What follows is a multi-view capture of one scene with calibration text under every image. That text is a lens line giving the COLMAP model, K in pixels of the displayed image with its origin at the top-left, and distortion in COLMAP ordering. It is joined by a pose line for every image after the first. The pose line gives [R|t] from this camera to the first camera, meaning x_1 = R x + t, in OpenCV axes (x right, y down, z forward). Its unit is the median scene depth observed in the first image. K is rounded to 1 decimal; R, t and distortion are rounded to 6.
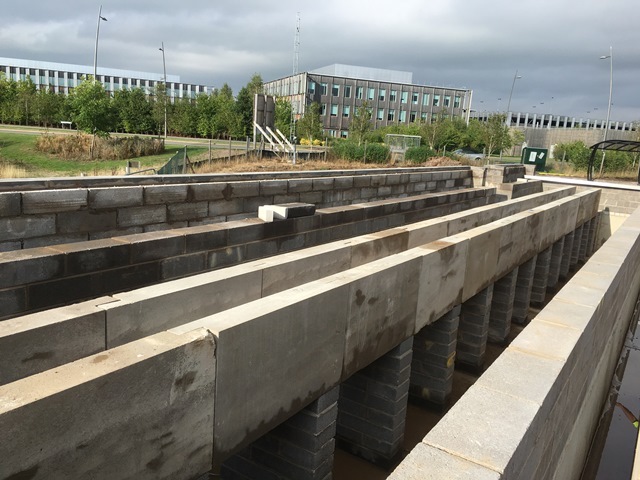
lens RADIAL K [[552.2, 0, 320.0], [0, 552.2, 240.0], [0, 0, 1]] dist [0.075816, -0.085551]
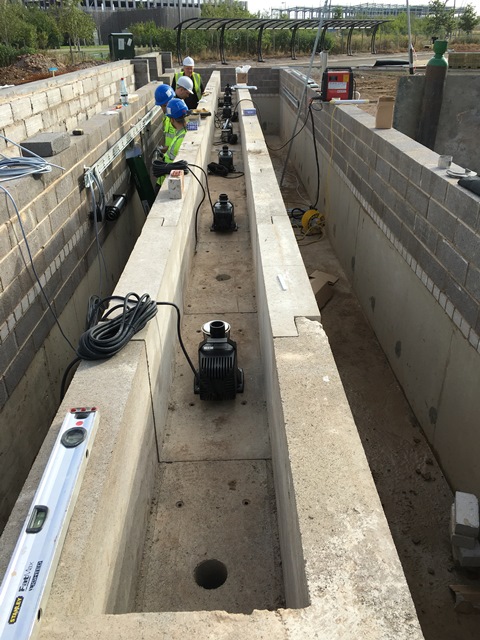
lens RADIAL K [[552.2, 0, 240.0], [0, 552.2, 320.0], [0, 0, 1]] dist [0.075816, -0.085551]
pose [[0.830158, -0.324108, 0.453643, -0.467059], [0.175127, 0.924074, 0.339731, -0.081377], [-0.529310, -0.202585, 0.823887, 0.320078]]
